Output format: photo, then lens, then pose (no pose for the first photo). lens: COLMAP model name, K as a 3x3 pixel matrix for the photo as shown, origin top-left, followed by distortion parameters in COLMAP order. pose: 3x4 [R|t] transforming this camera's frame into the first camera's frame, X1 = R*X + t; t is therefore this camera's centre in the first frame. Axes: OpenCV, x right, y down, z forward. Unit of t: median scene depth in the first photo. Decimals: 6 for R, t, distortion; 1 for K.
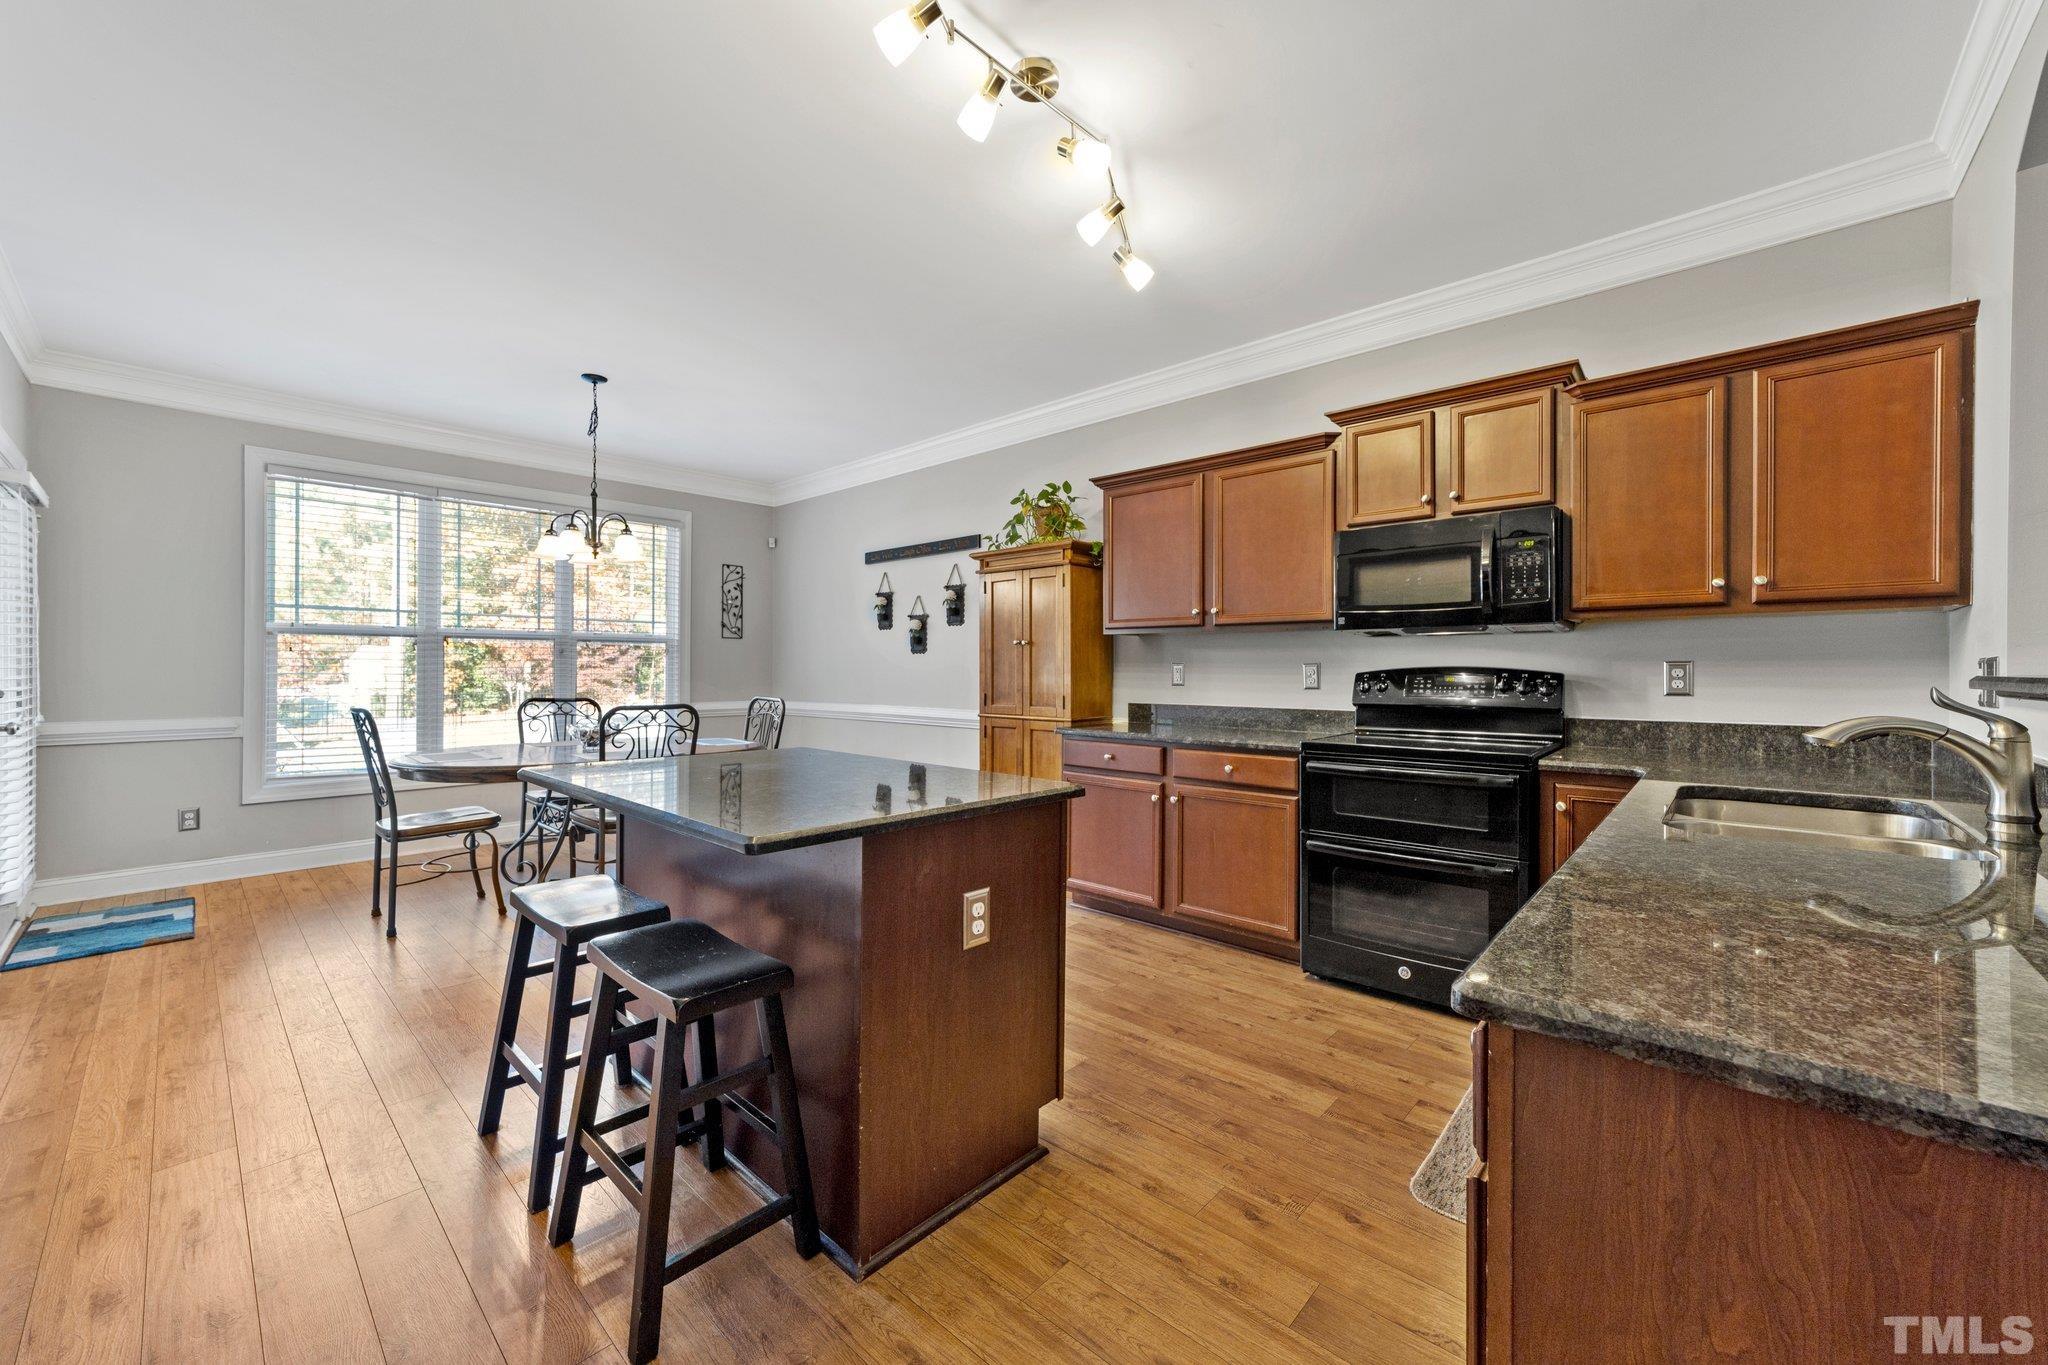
lens RADIAL K [[782.2, 0, 1024.9], [0, 782.2, 667.0], [0, 0, 1]] dist [-0.001326, 0.000037]
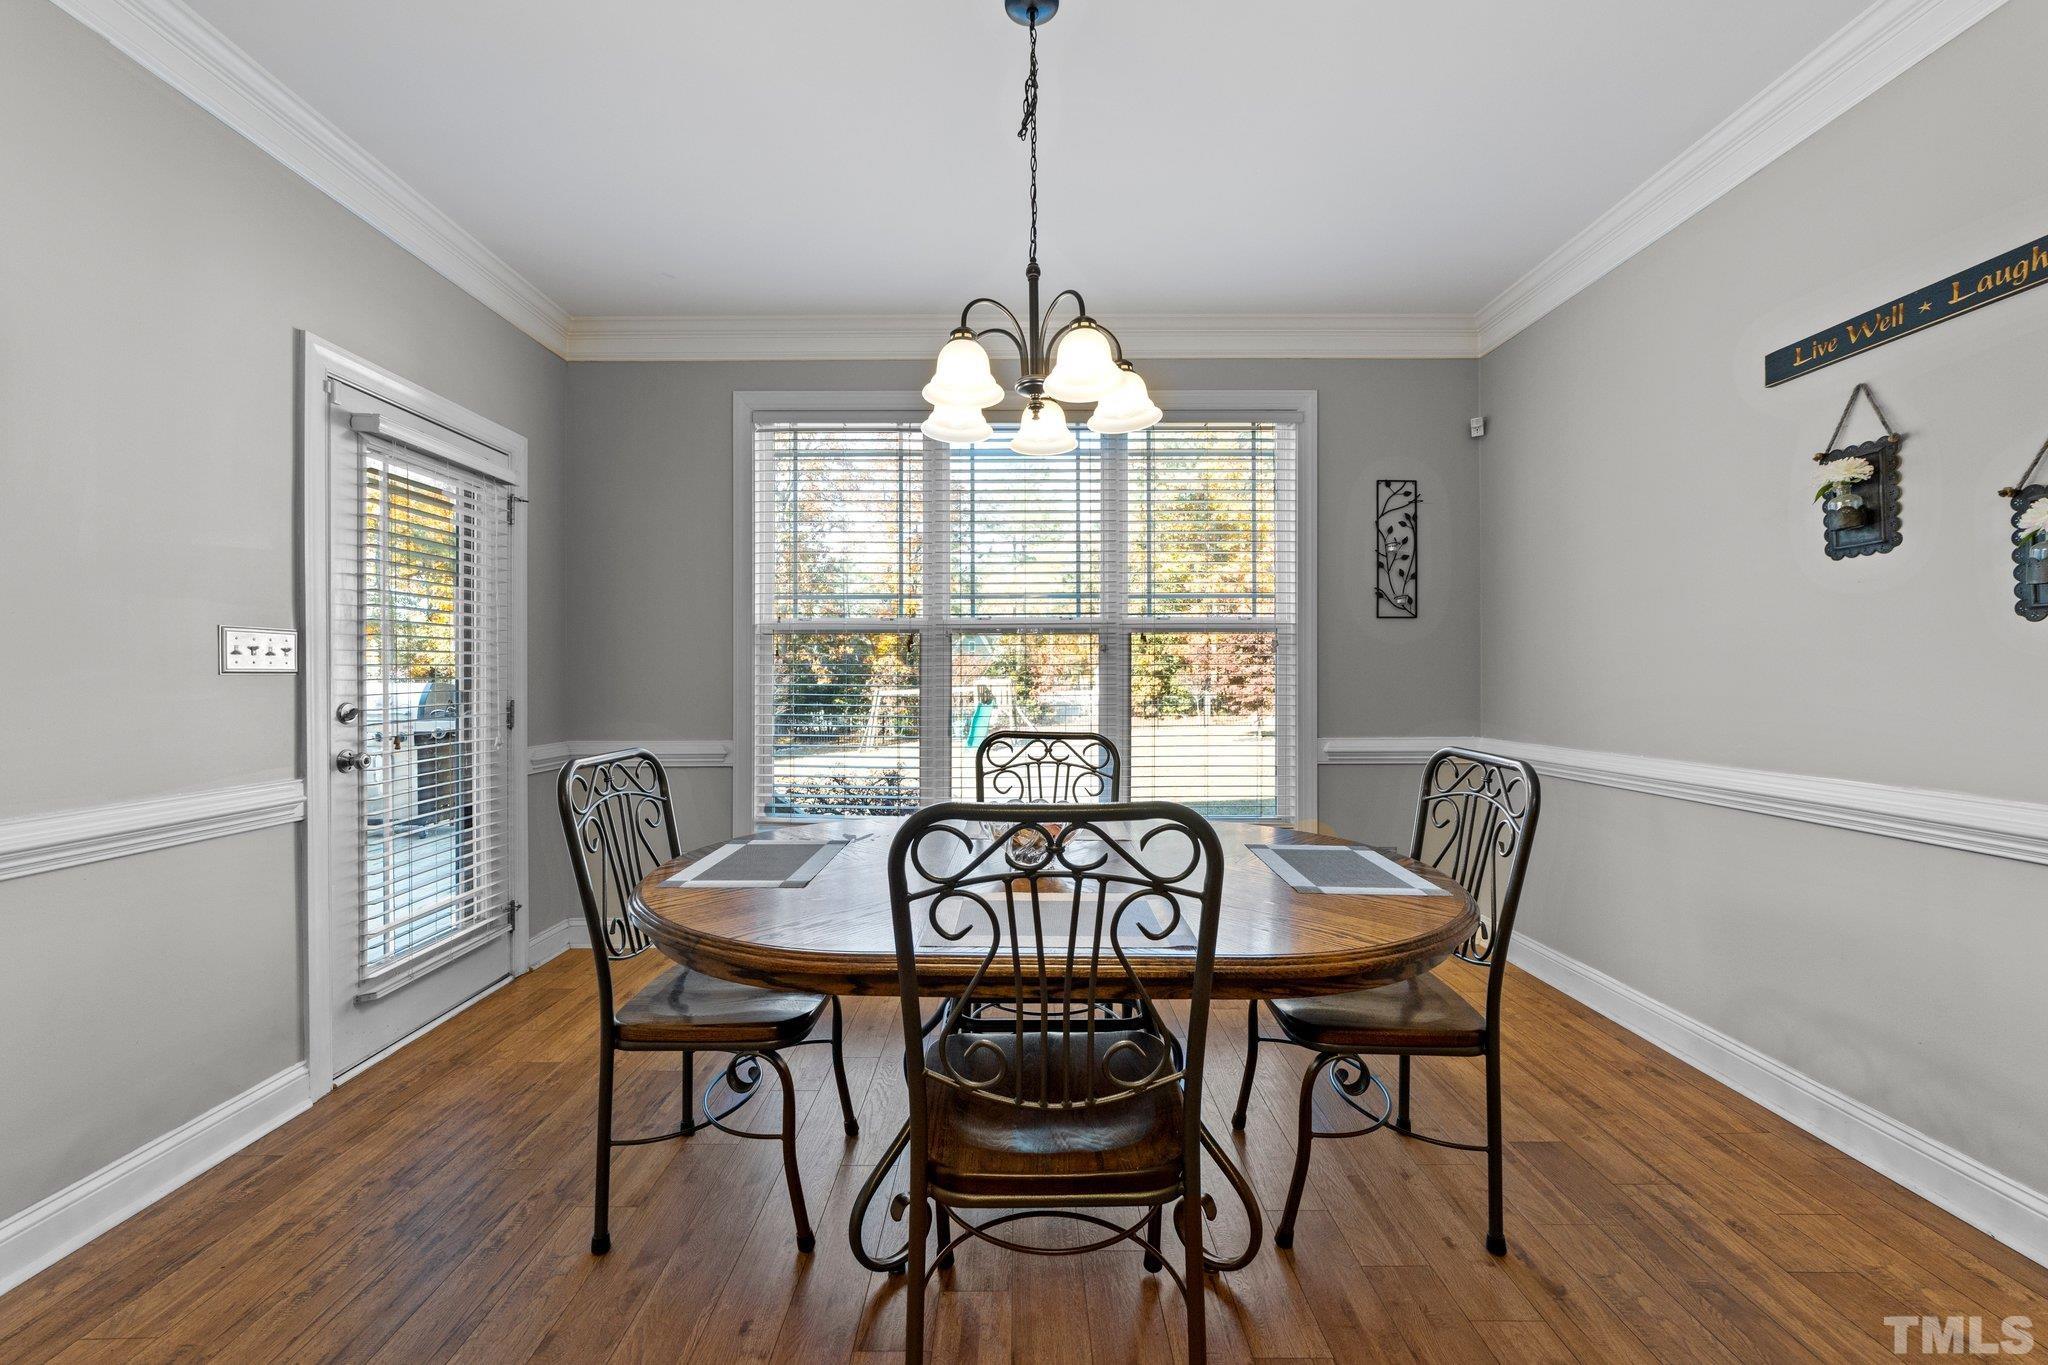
lens RADIAL K [[782.2, 0, 1024.2], [0, 782.2, 668.5], [0, 0, 1]] dist [-0.001326, 0.000037]
pose [[0.676240, -0.010509, -0.736606, -0.205192], [0.004479, 0.999938, -0.010154, 0.001908], [0.736668, 0.003567, 0.676245, 0.602654]]
